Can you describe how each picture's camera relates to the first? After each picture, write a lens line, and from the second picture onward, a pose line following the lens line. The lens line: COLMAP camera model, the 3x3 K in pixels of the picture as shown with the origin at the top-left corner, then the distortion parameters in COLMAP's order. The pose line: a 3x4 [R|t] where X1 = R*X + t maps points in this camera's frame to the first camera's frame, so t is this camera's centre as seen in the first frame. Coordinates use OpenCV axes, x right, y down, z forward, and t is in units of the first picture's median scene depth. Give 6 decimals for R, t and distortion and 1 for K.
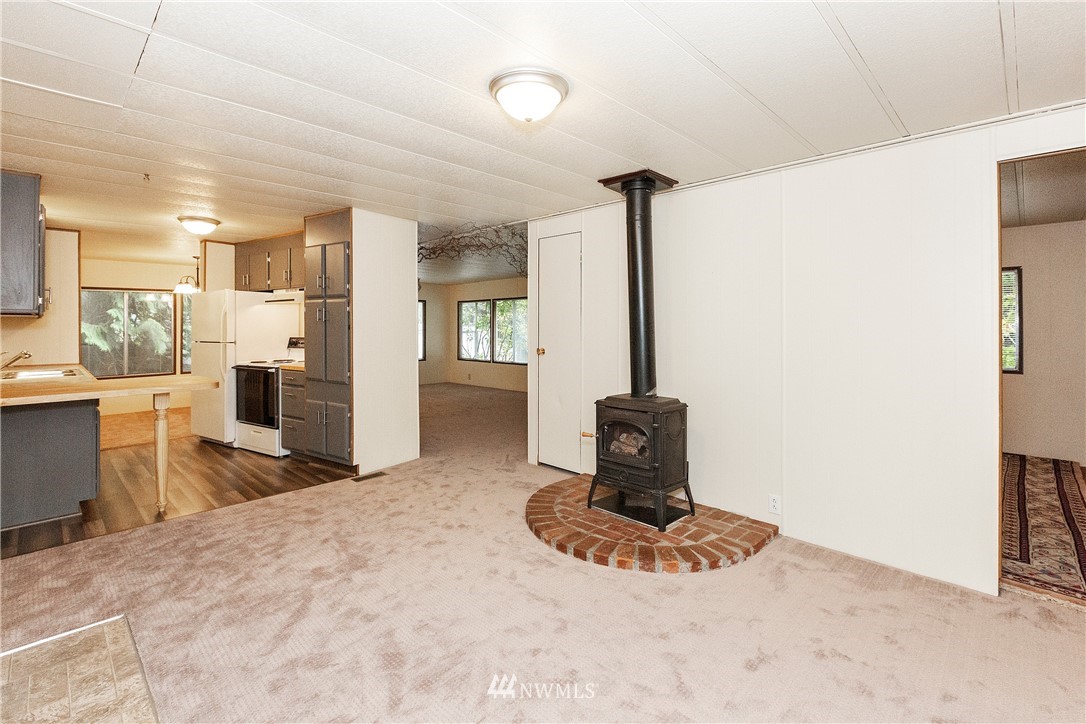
lens RADIAL K [[495.4, 0, 545.3], [0, 495.4, 318.7], [0, 0, 1]] dist [-0.001533, -0.000452]
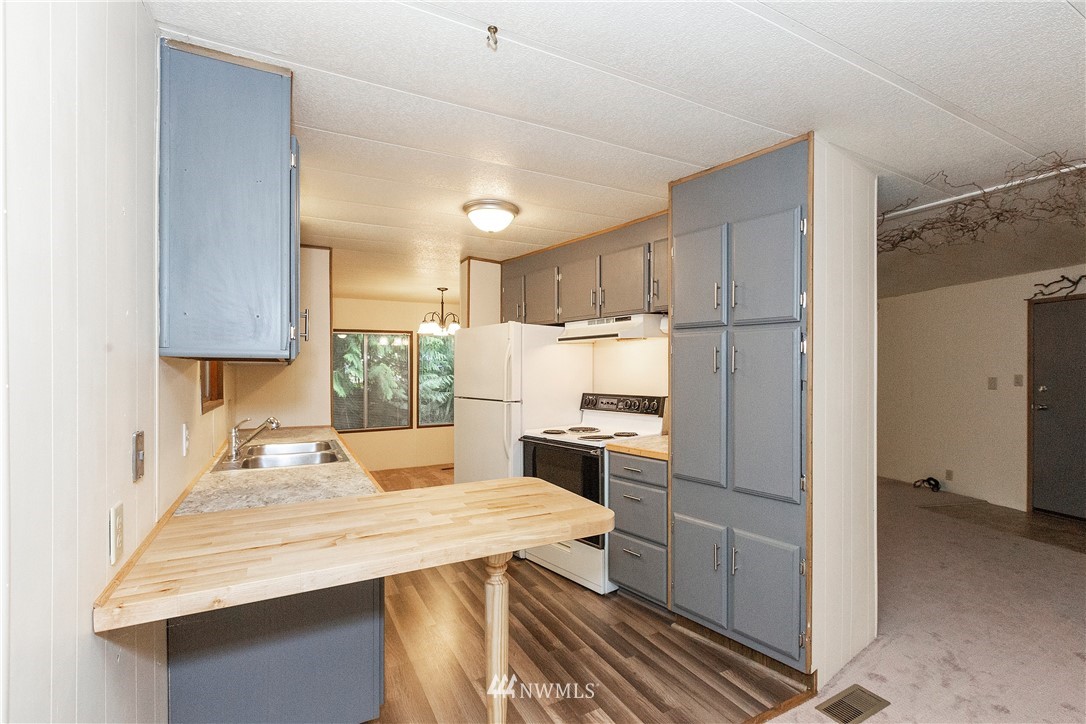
lens RADIAL K [[495.4, 0, 548.4], [0, 495.4, 368.1], [0, 0, 1]] dist [-0.001533, -0.000452]
pose [[0.952335, 0.002280, -0.305044, -0.386544], [0.001116, 0.999939, 0.010956, -0.004176], [0.305051, -0.010774, 0.952275, 0.373356]]
